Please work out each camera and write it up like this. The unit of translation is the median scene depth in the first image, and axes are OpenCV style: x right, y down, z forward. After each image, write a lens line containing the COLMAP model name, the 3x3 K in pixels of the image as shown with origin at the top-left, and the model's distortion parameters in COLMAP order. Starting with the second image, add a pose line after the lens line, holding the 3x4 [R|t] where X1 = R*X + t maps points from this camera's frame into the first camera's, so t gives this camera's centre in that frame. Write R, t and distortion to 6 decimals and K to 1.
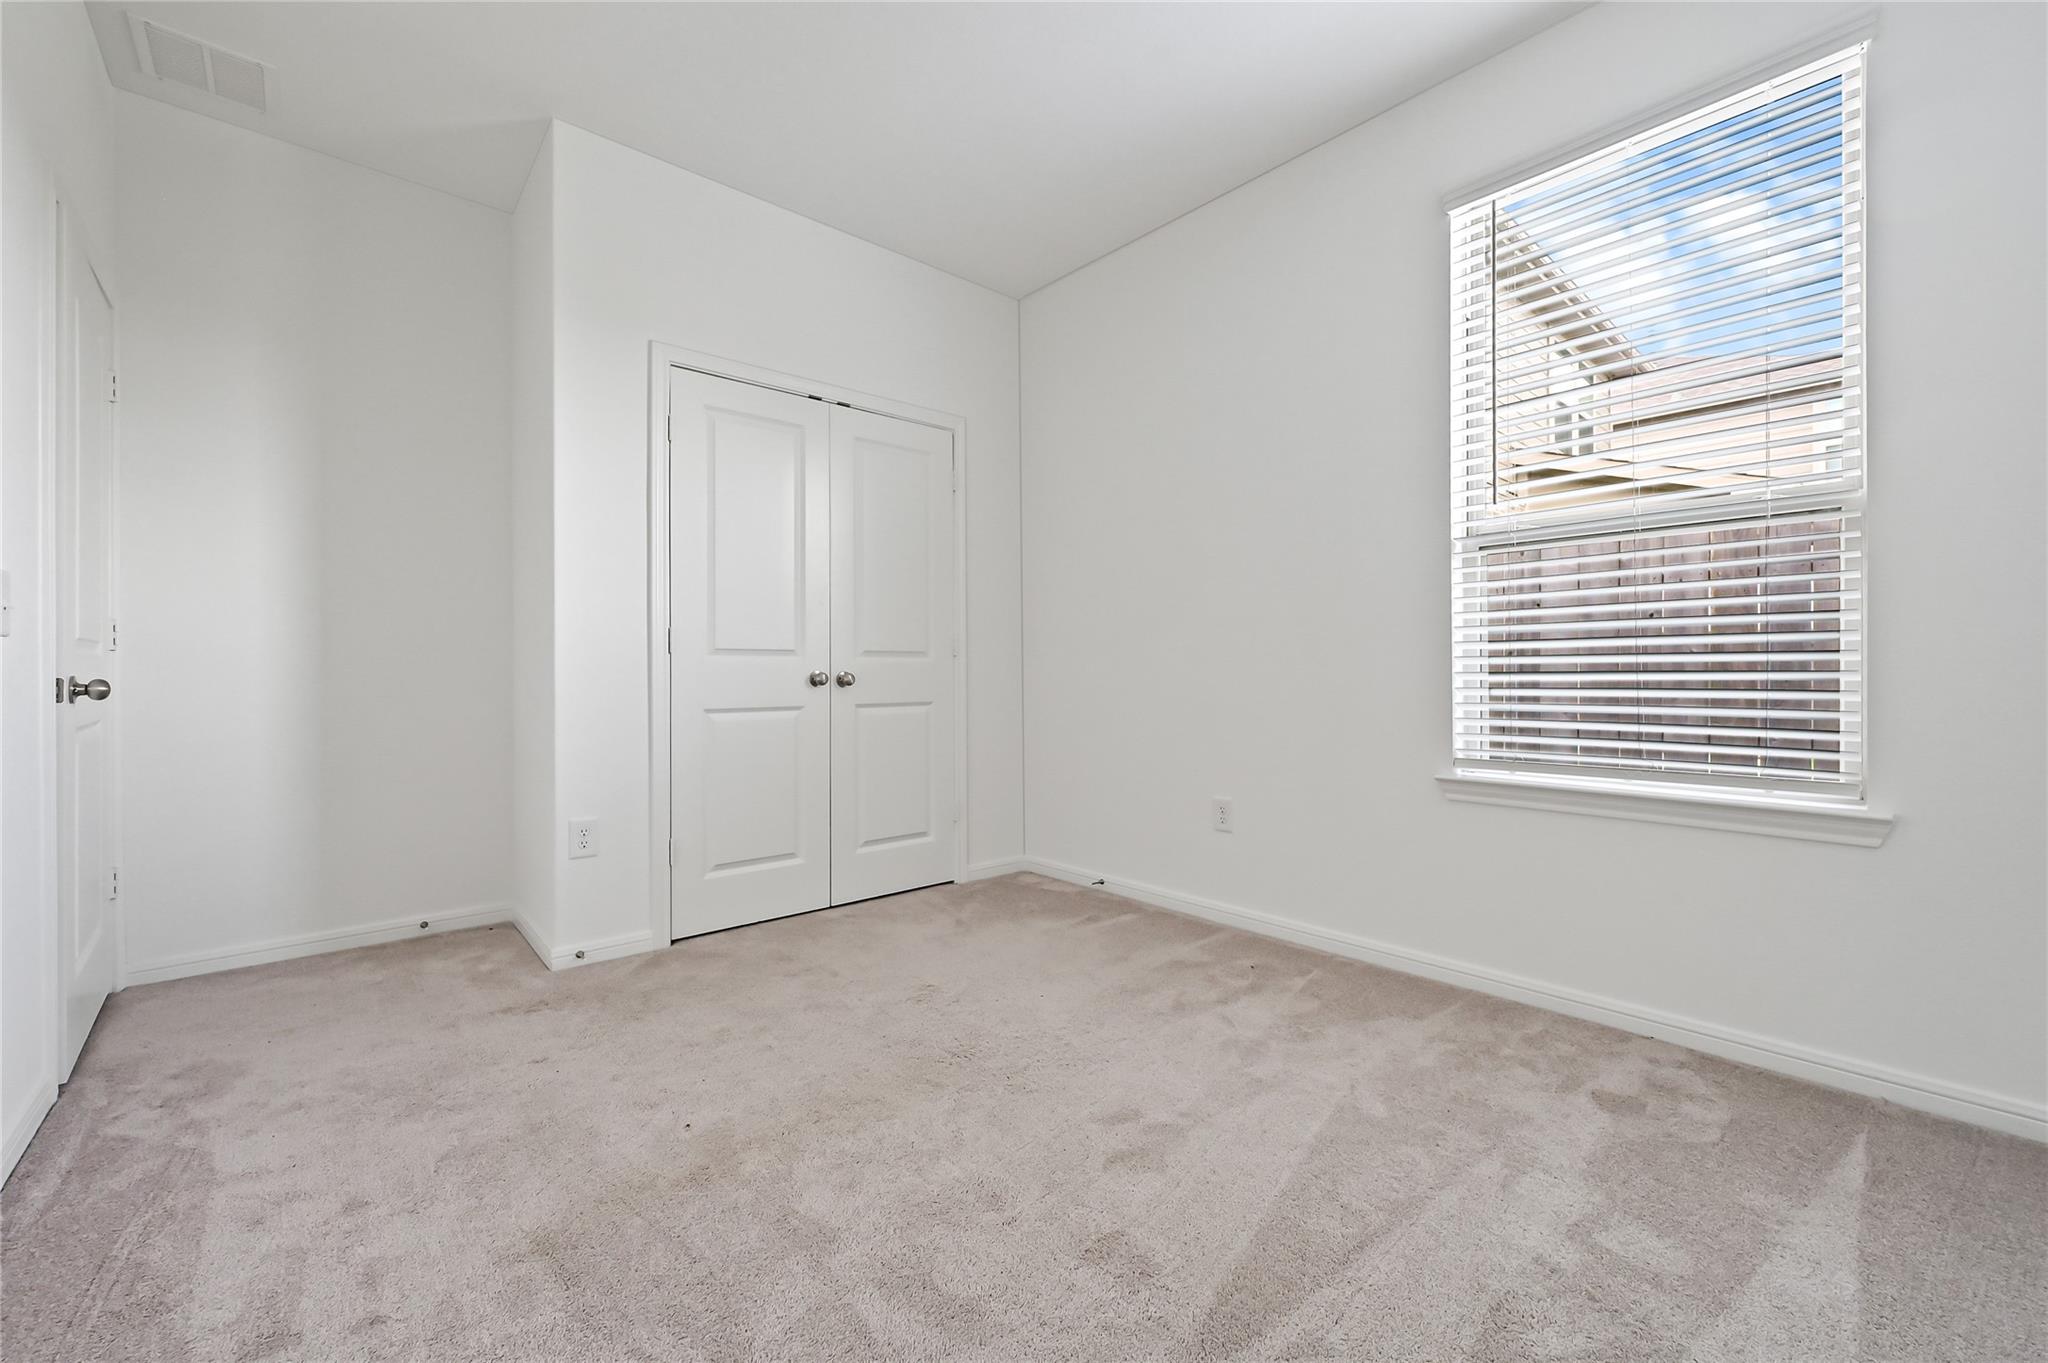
lens RADIAL K [[810.5, 0, 1015.2], [0, 810.5, 668.7], [0, 0, 1]] dist [0.000441, 0.000004]
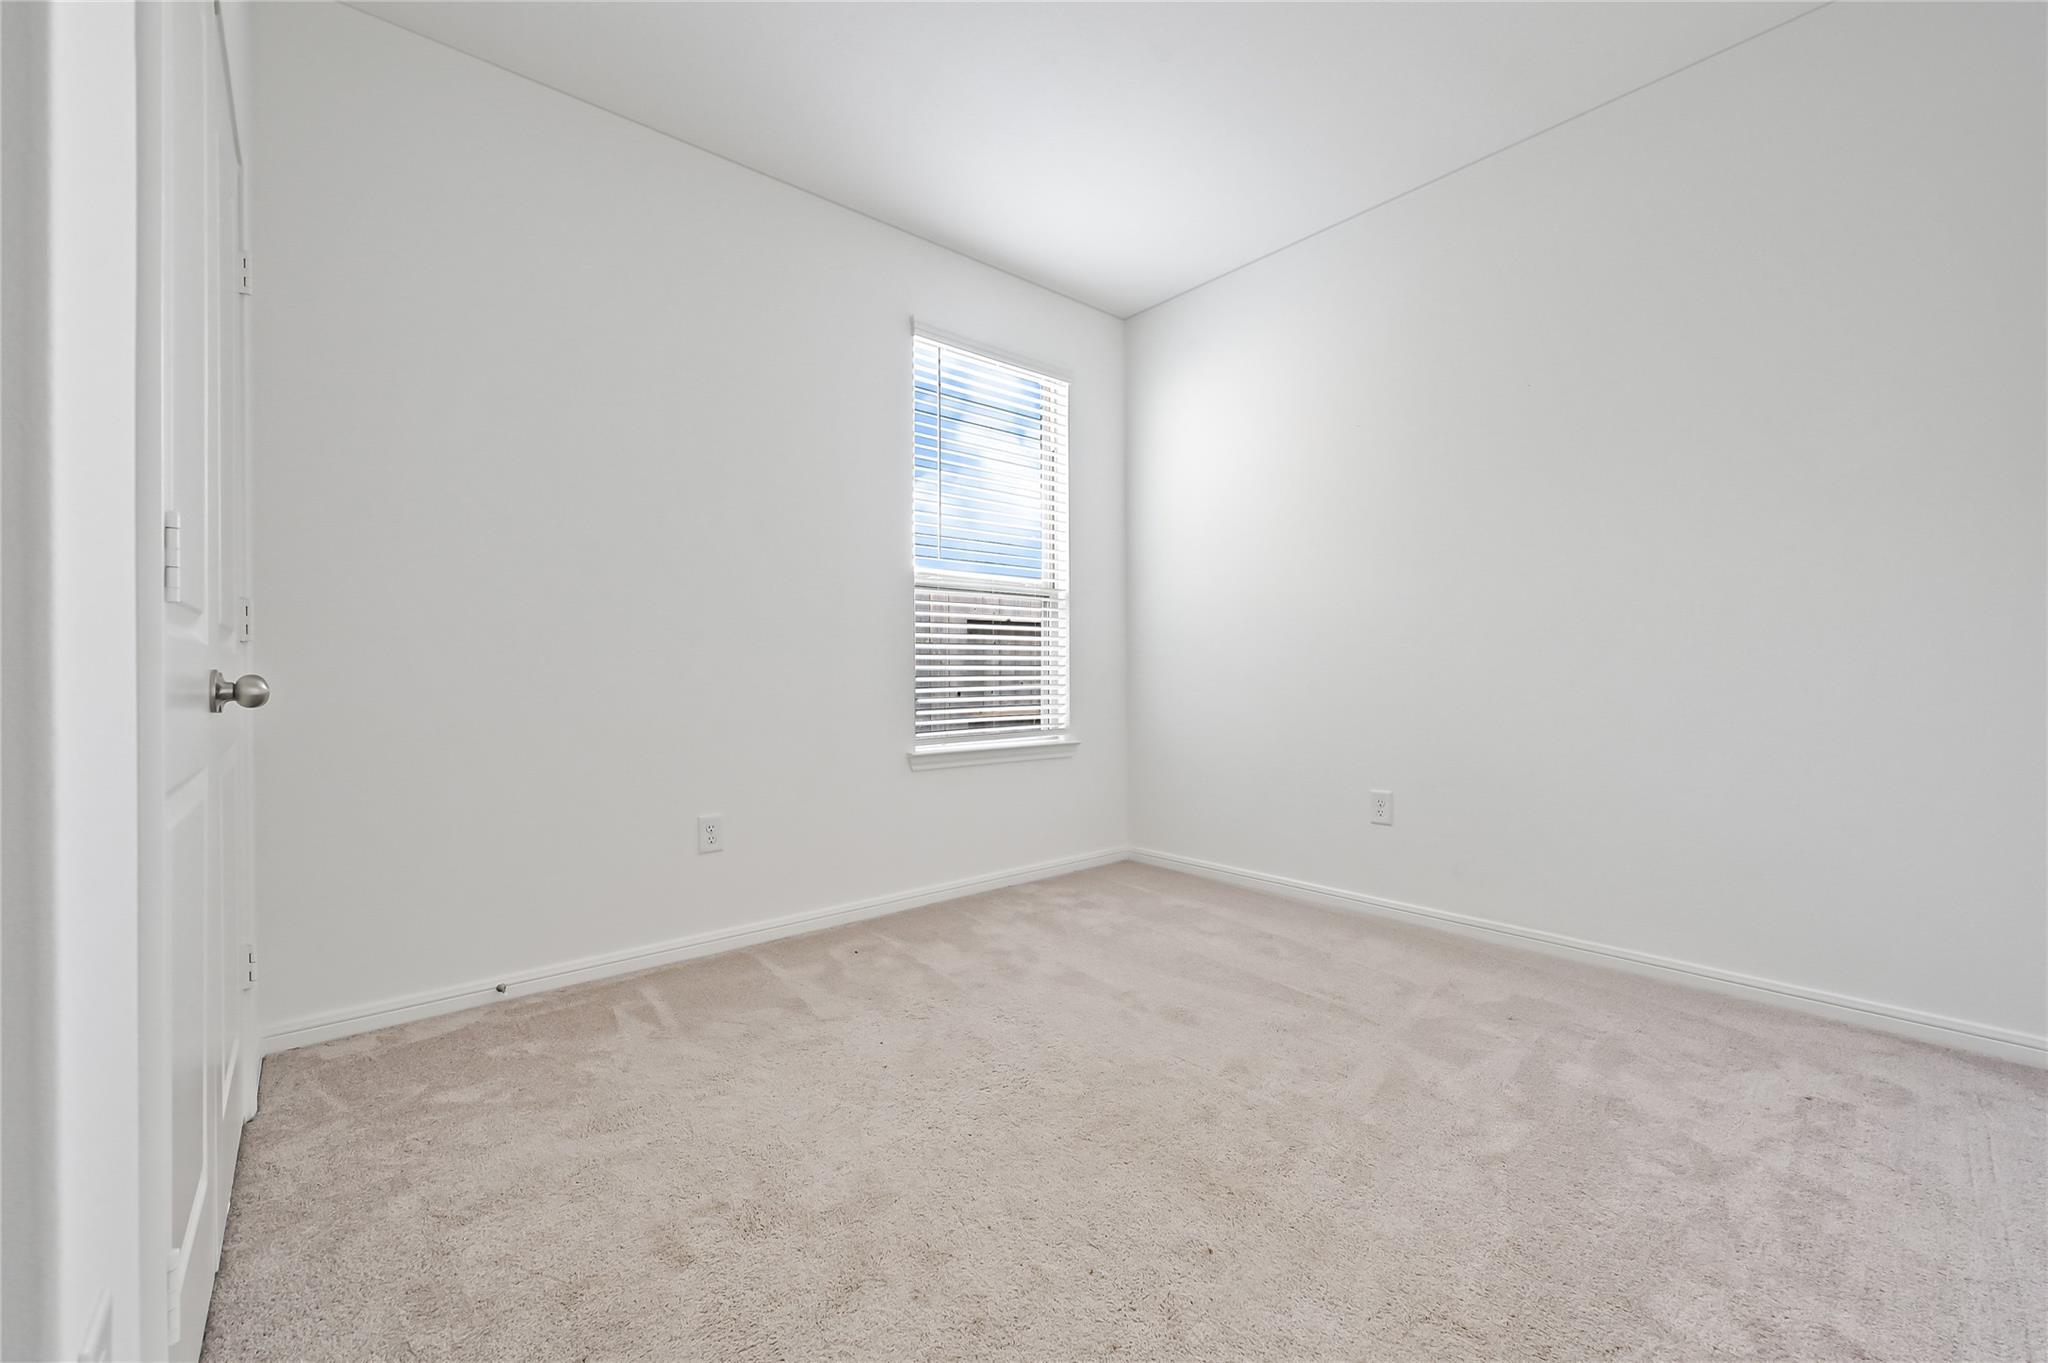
lens RADIAL K [[810.5, 0, 1015.2], [0, 810.5, 668.7], [0, 0, 1]] dist [0.000441, 0.000004]
pose [[0.025942, 0.003820, 0.999656, -0.813095], [-0.000729, 0.999993, -0.003802, -0.003095], [-0.999663, -0.000630, 0.025945, 0.799036]]
